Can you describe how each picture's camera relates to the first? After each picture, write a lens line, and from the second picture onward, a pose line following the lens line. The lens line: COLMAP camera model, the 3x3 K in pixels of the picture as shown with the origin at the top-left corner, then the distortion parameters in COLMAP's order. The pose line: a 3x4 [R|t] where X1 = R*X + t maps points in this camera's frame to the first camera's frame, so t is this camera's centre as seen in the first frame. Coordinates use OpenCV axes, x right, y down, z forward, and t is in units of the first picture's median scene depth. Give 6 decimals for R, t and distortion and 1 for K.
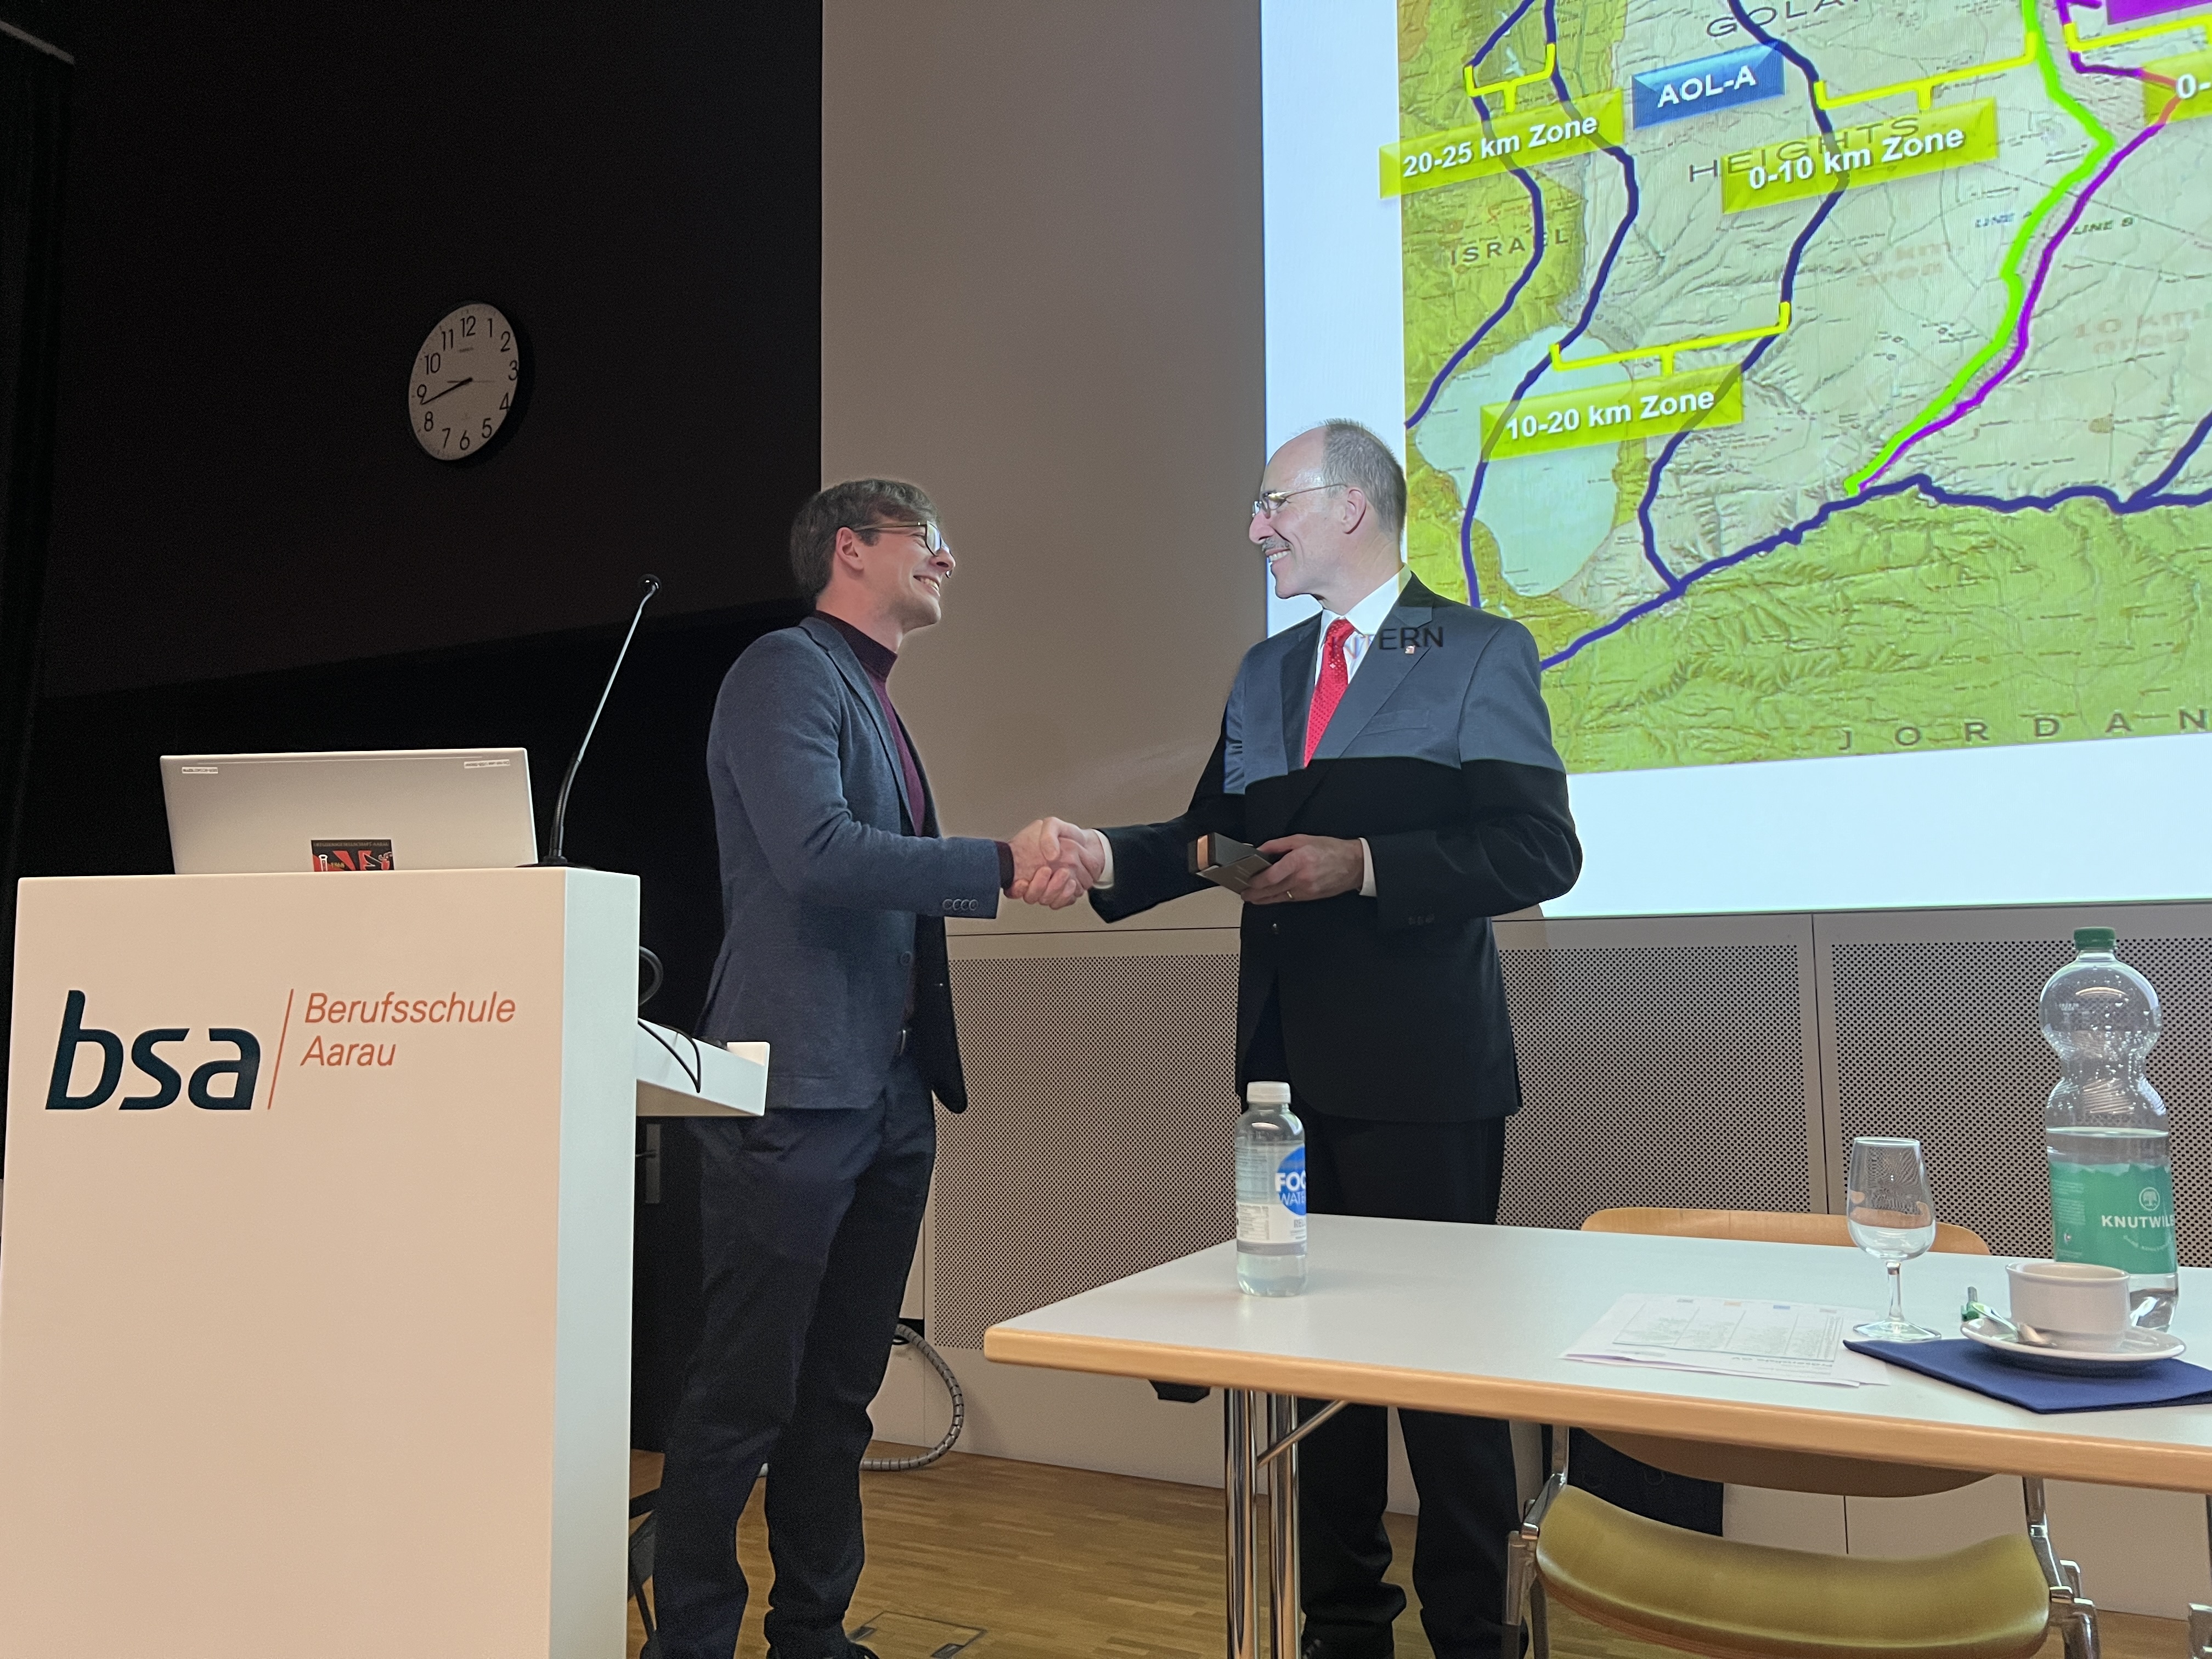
lens RADIAL K [[1668.3, 0, 1106.0], [0, 1668.3, 829.5], [0, 0, 1]] dist [0.012915, 0.009717]
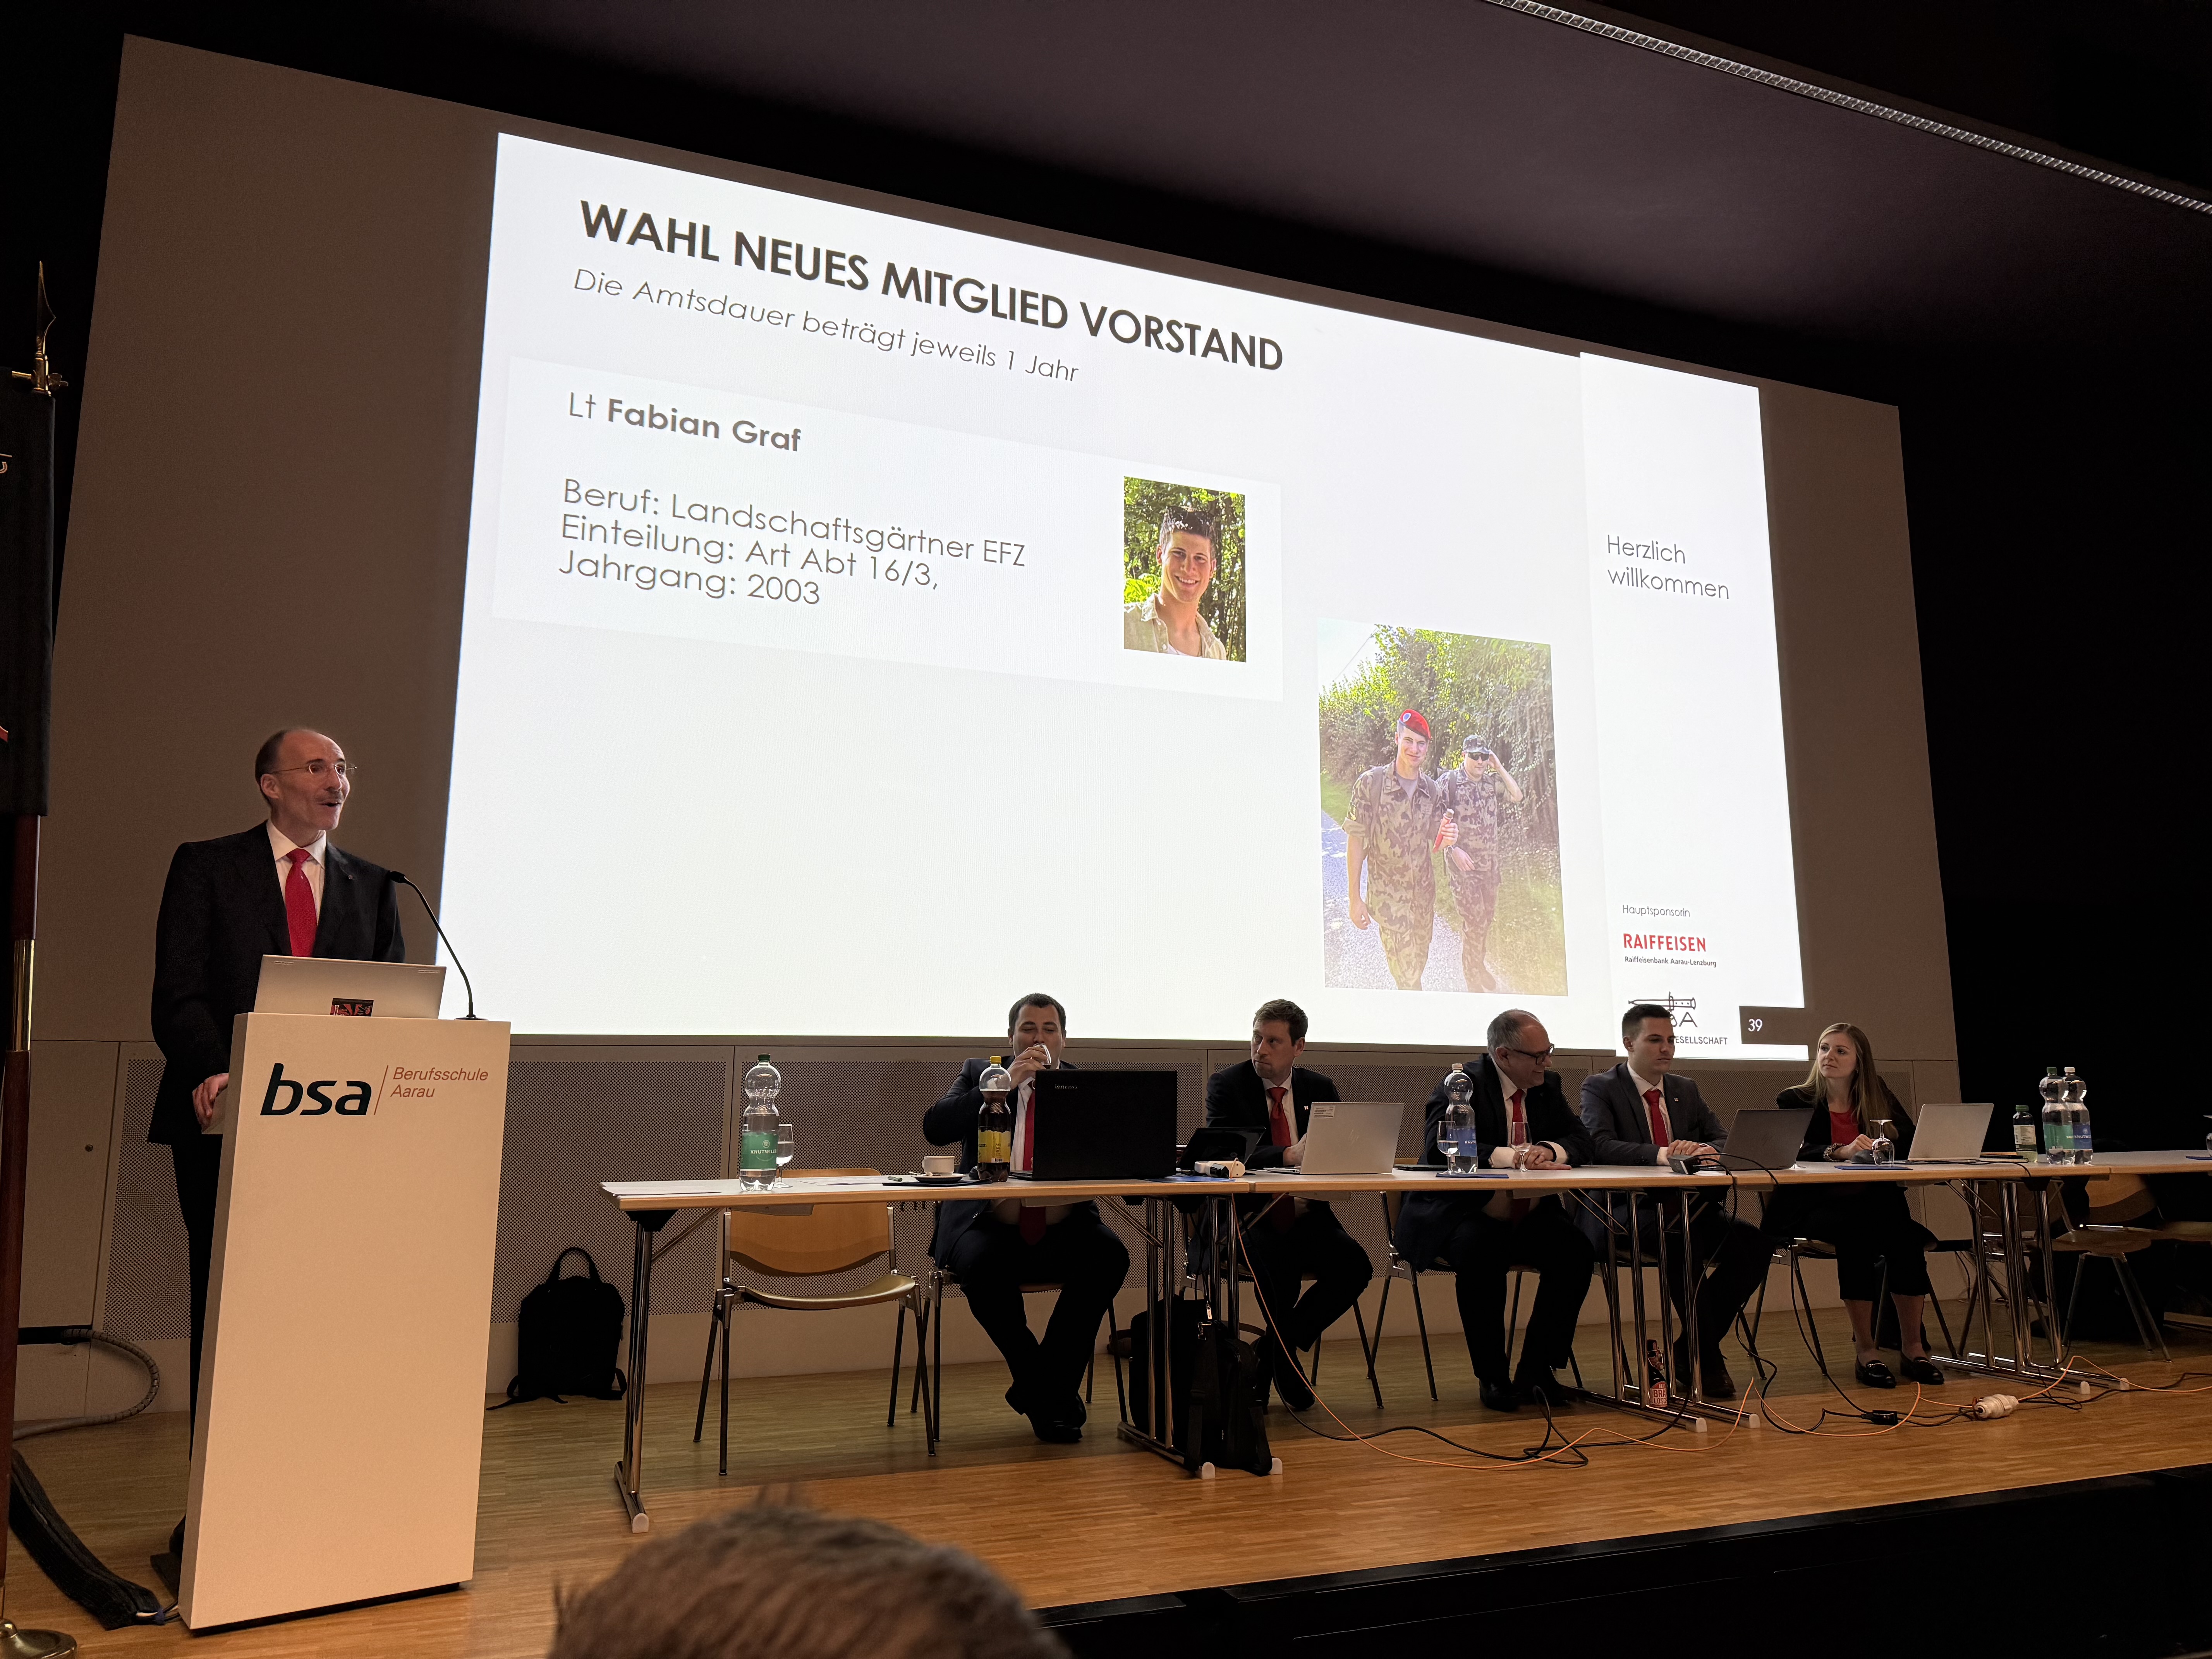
lens RADIAL K [[1547.2, 0, 1127.0], [0, 1547.2, 831.7], [0, 0, 1]] dist [-0.000844, -0.007563]
pose [[0.666545, 0.134722, 0.733190, -0.623234], [-0.073780, 0.990627, -0.114953, -0.026840], [-0.741805, 0.022527, 0.670237, -0.563730]]
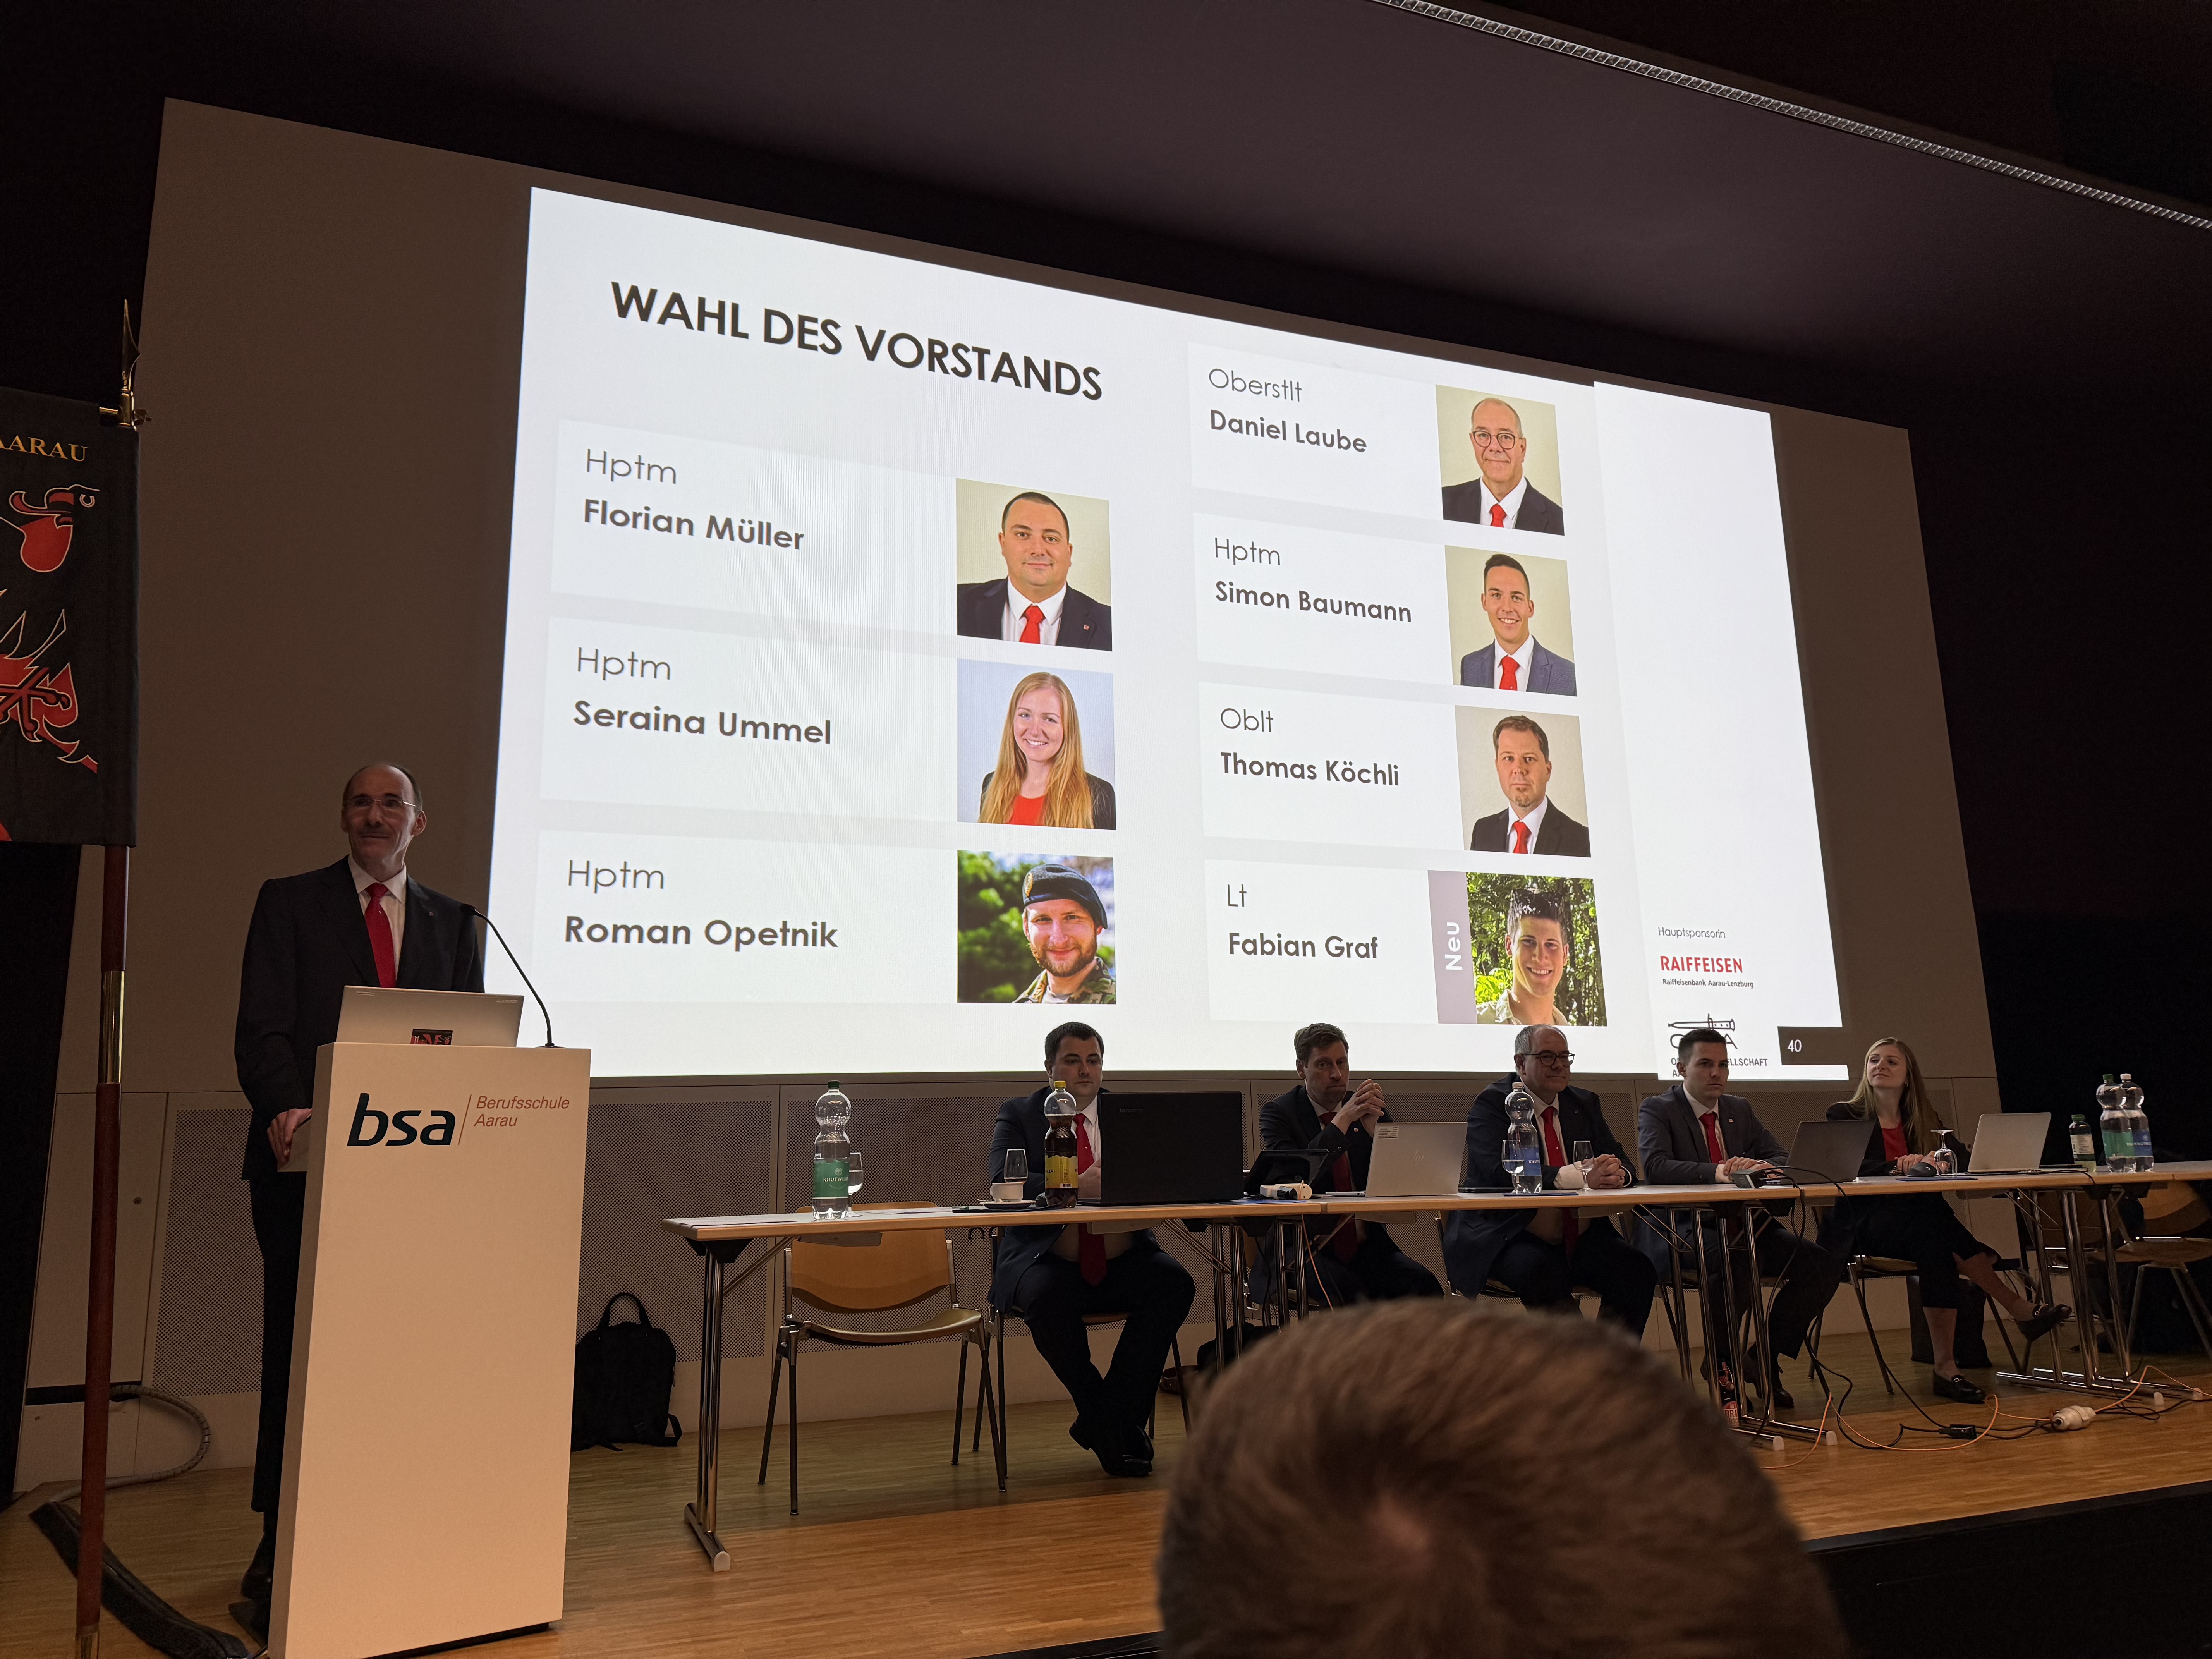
lens RADIAL K [[1548.4, 0, 1122.7], [0, 1548.4, 829.2], [0, 0, 1]] dist [-0.000654, -0.006775]
pose [[0.669174, 0.144802, 0.728861, -0.655914], [-0.050519, 0.987427, -0.149789, 0.001567], [-0.741386, 0.063413, 0.668076, -0.522099]]
